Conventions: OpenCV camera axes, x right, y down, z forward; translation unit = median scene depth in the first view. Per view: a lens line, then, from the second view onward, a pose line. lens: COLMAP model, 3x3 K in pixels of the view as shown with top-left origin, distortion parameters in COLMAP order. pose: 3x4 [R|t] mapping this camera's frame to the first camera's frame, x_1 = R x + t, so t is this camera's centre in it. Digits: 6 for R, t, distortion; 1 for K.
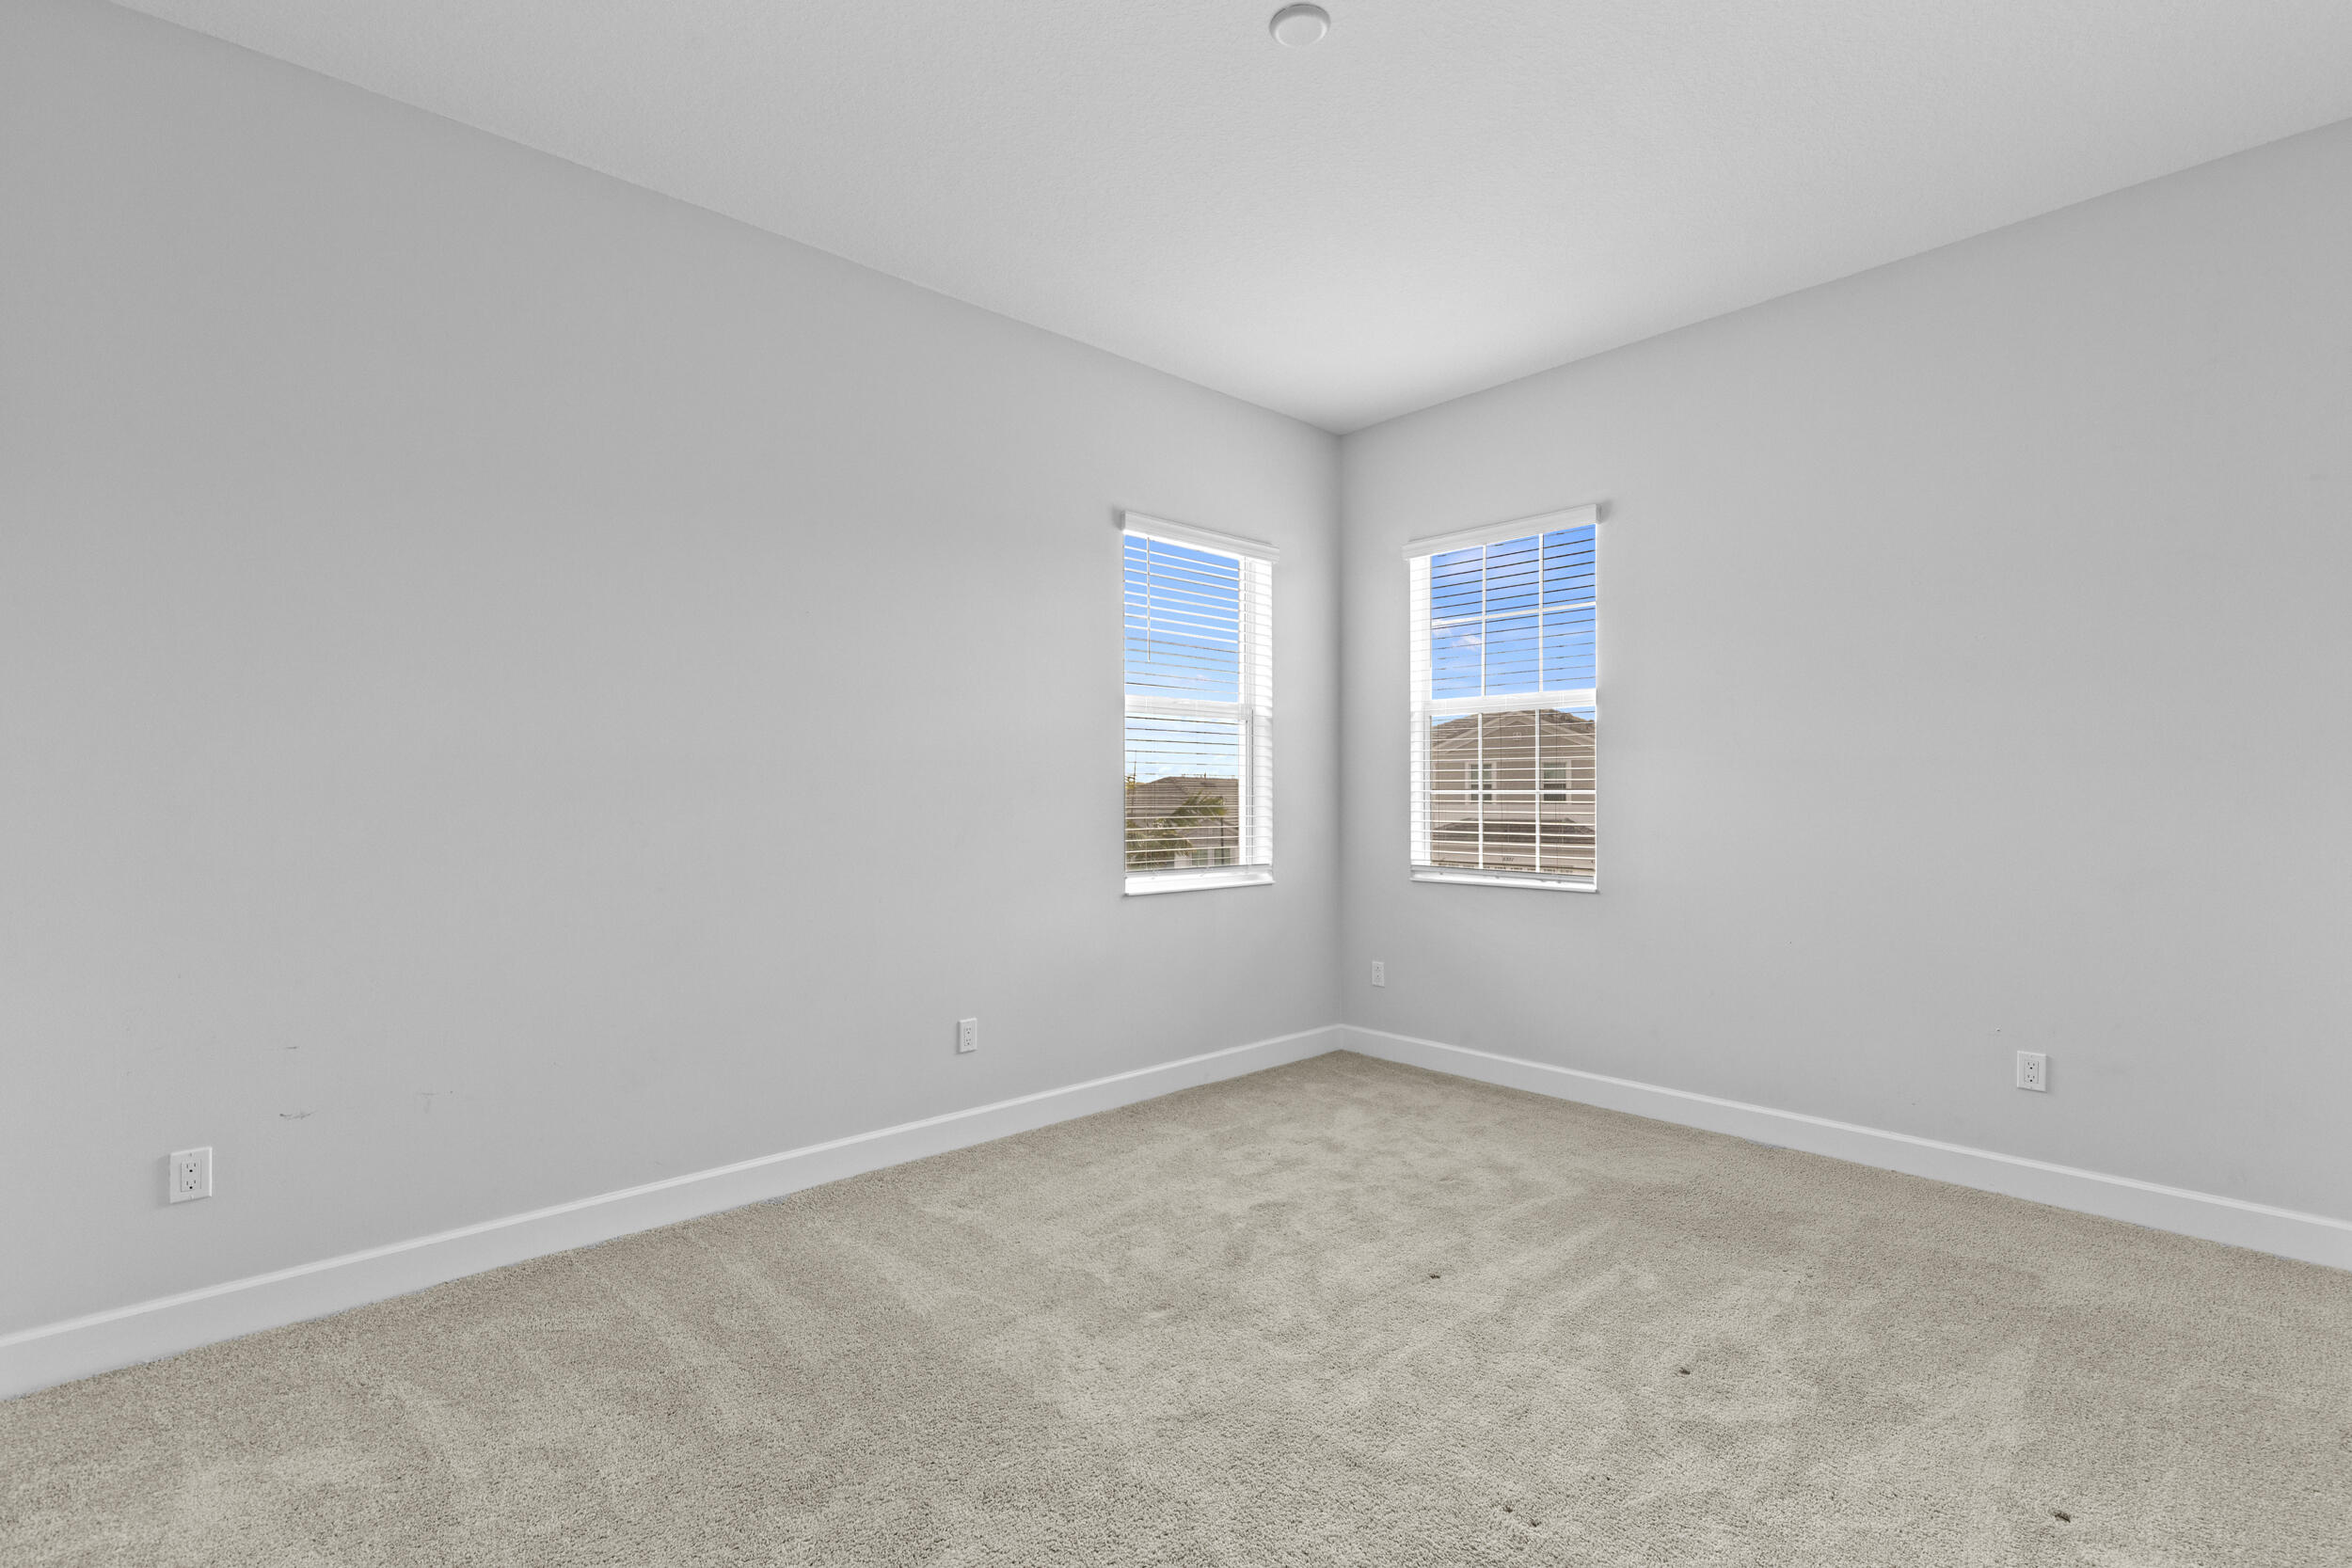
lens RADIAL K [[1066.0, 0, 1180.9], [0, 1066.0, 782.4], [0, 0, 1]] dist [-0.001424, 0.000082]
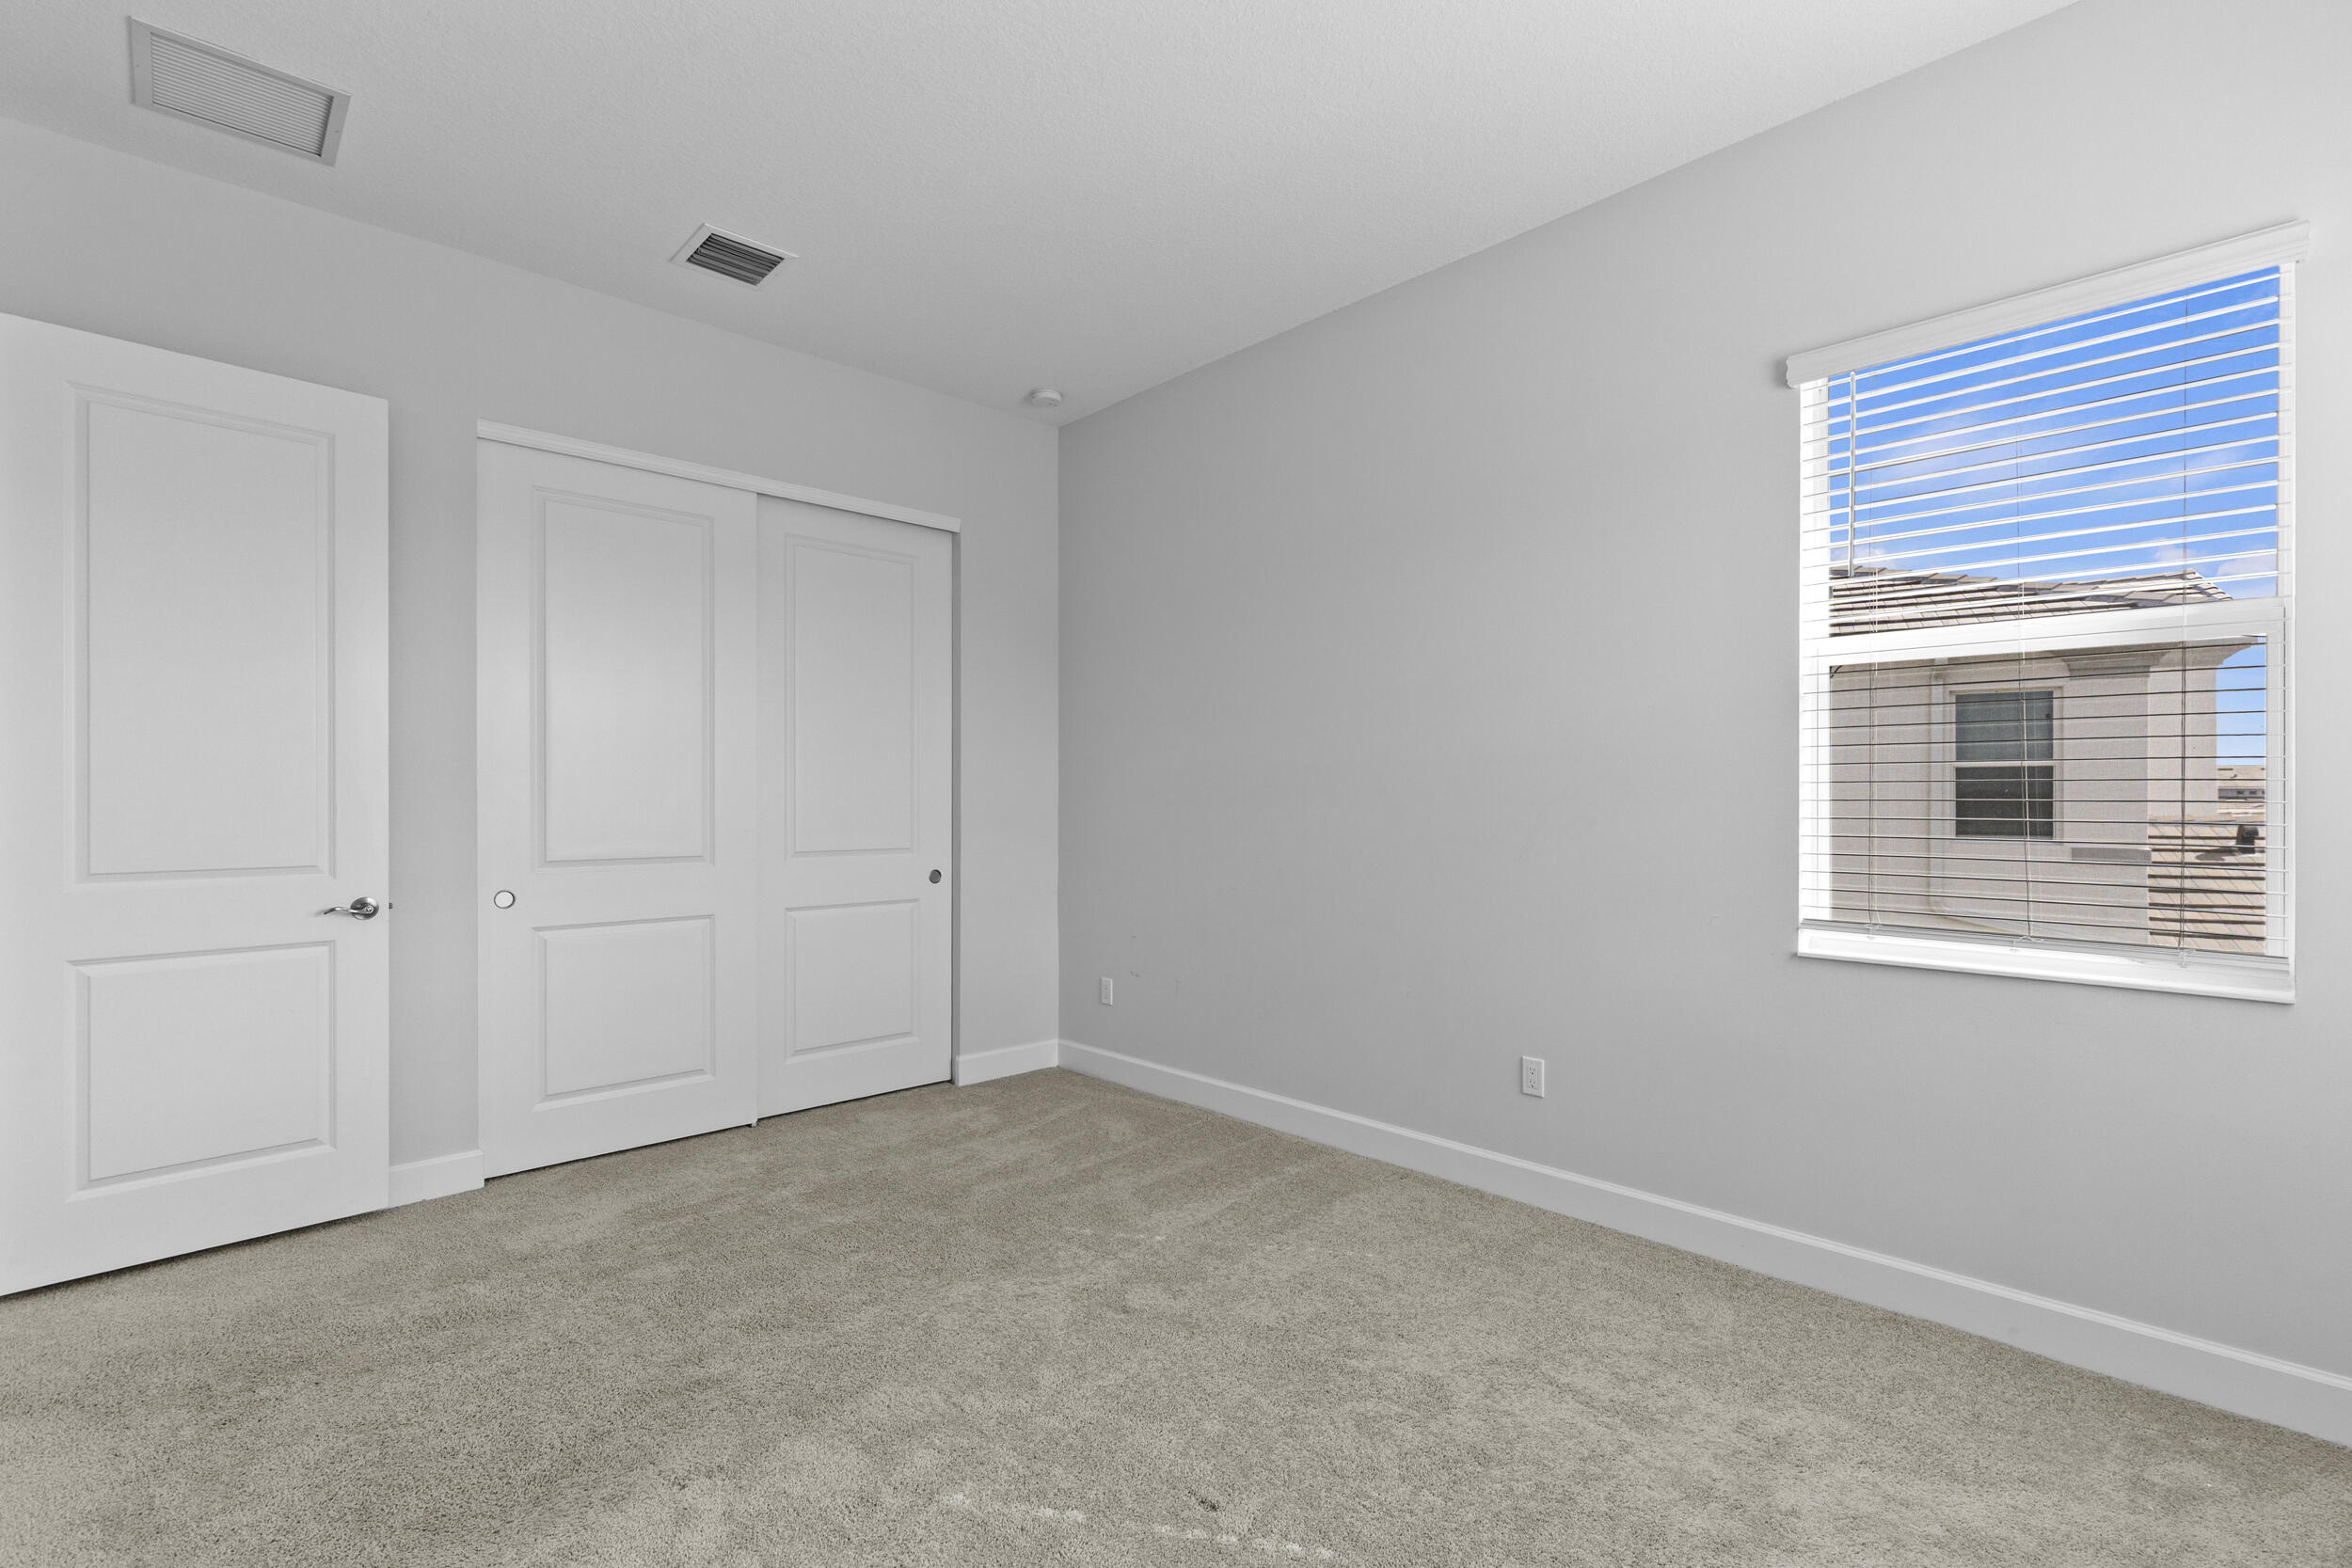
lens RADIAL K [[1066.0, 0, 1173.4], [0, 1066.0, 797.6], [0, 0, 1]] dist [-0.001424, 0.000082]
pose [[0.019770, -0.001101, -0.999804, 0.680105], [0.008483, 0.999964, -0.000933, 0.010460], [0.999769, -0.008463, 0.019778, 0.721927]]
